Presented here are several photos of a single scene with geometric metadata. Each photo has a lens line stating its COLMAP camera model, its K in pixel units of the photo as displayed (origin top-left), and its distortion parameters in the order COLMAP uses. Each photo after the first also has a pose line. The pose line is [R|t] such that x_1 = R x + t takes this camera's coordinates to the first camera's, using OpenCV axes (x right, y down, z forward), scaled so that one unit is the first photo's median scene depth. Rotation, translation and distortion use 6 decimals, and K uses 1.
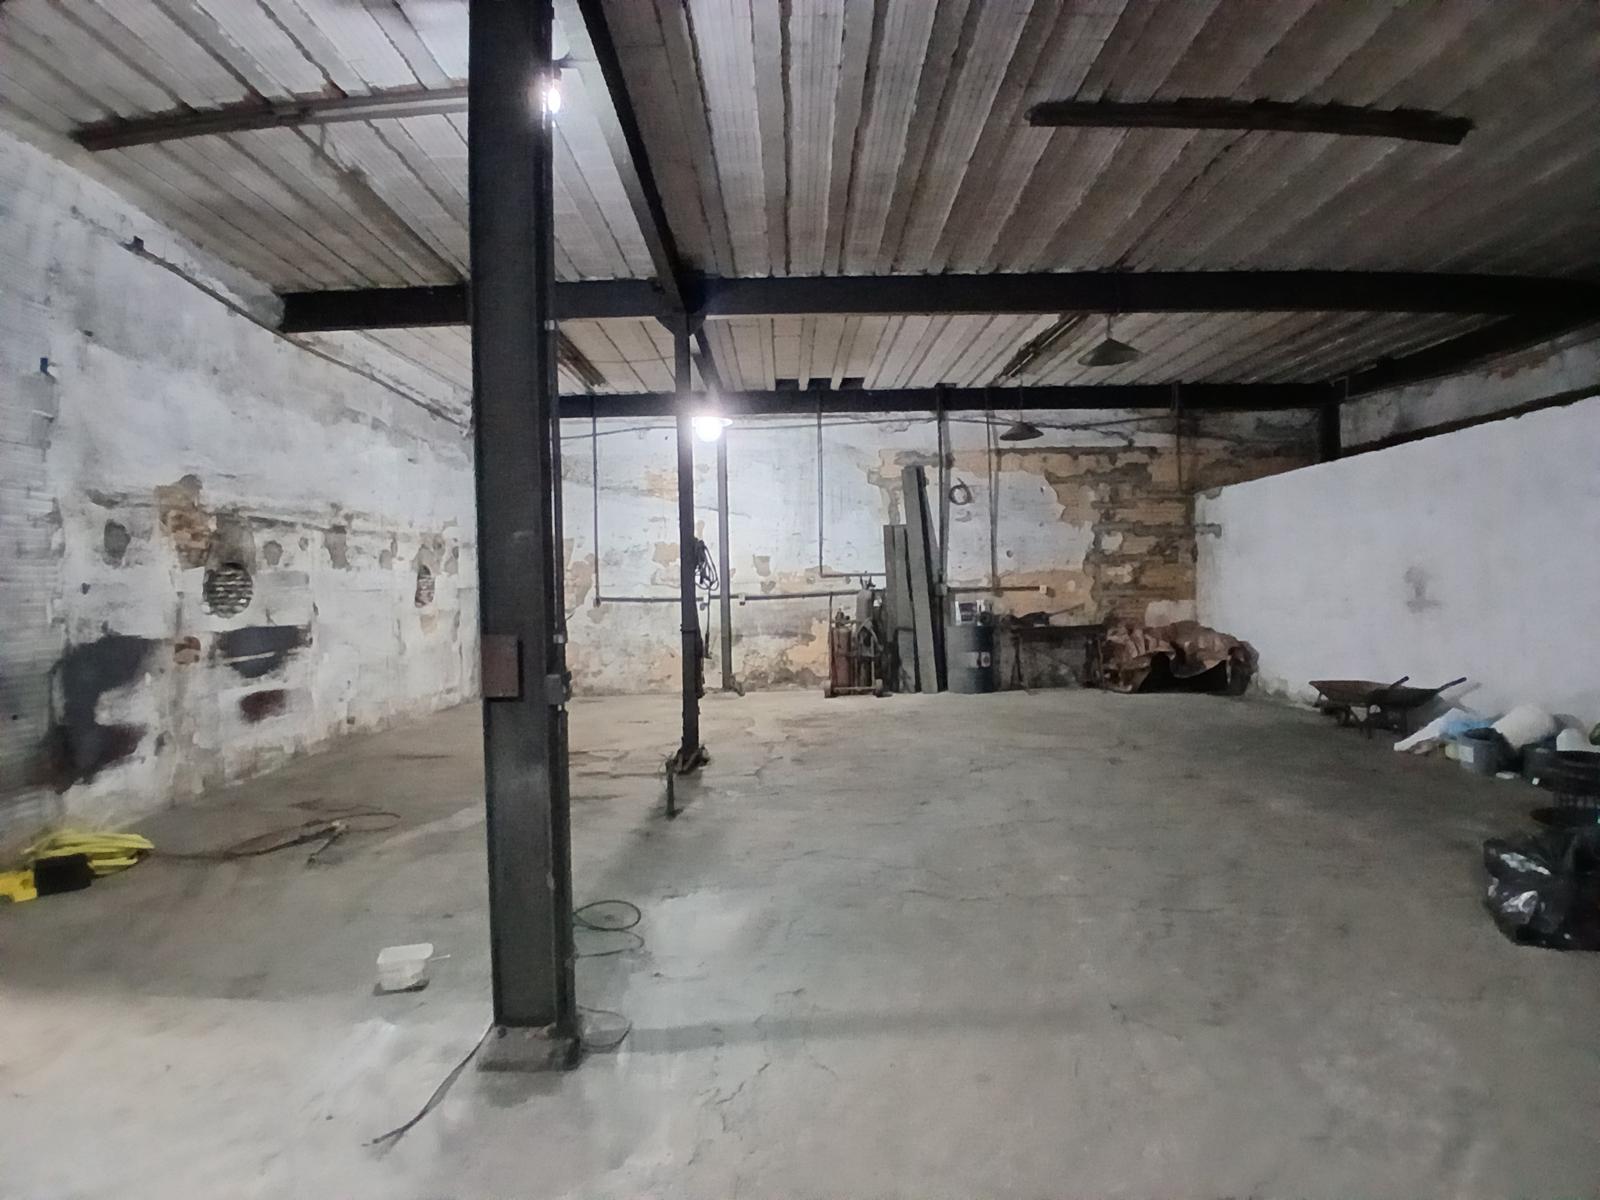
lens RADIAL K [[799.3, 0, 794.7], [0, 799.3, 590.8], [0, 0, 1]] dist [0.012088, -0.056362]
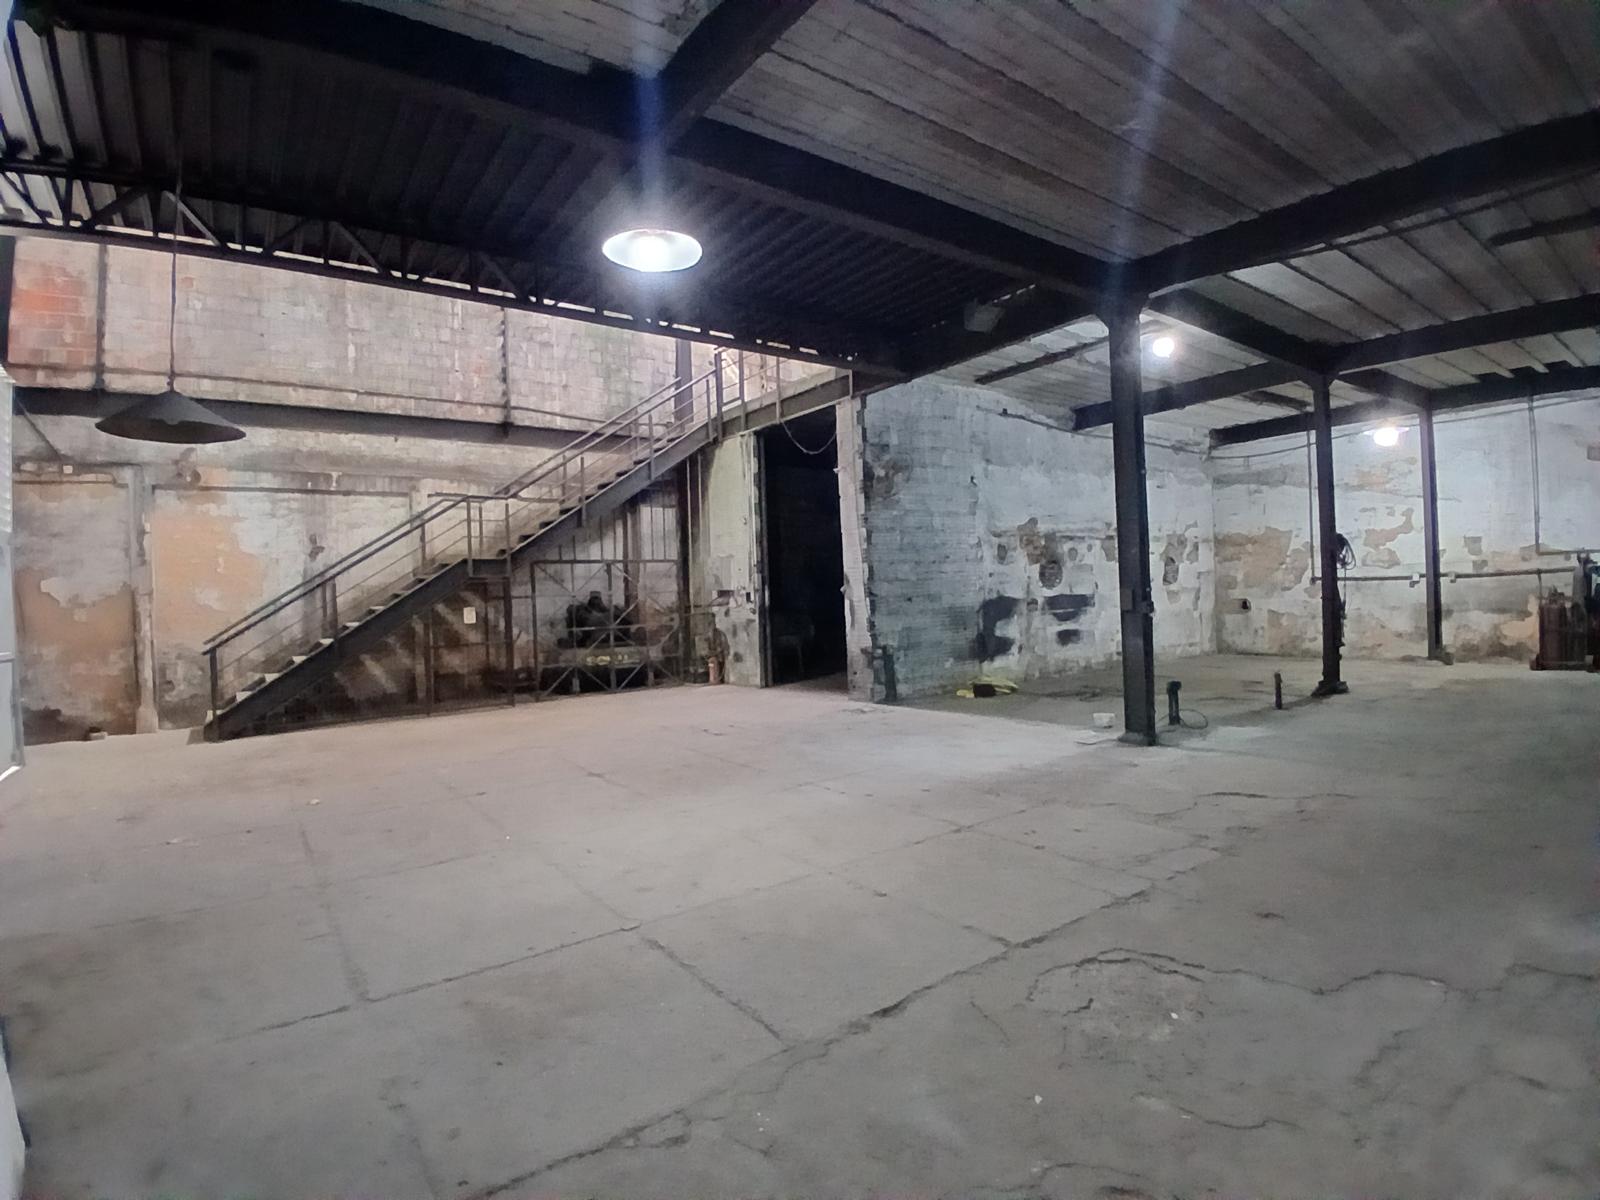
lens RADIAL K [[799.3, 0, 794.7], [0, 799.3, 590.8], [0, 0, 1]] dist [0.012088, -0.056362]
pose [[0.583359, -0.000229, -0.812215, 0.445983], [0.014500, 0.999844, 0.010133, 0.007976], [0.812085, -0.017688, 0.583271, -0.569841]]
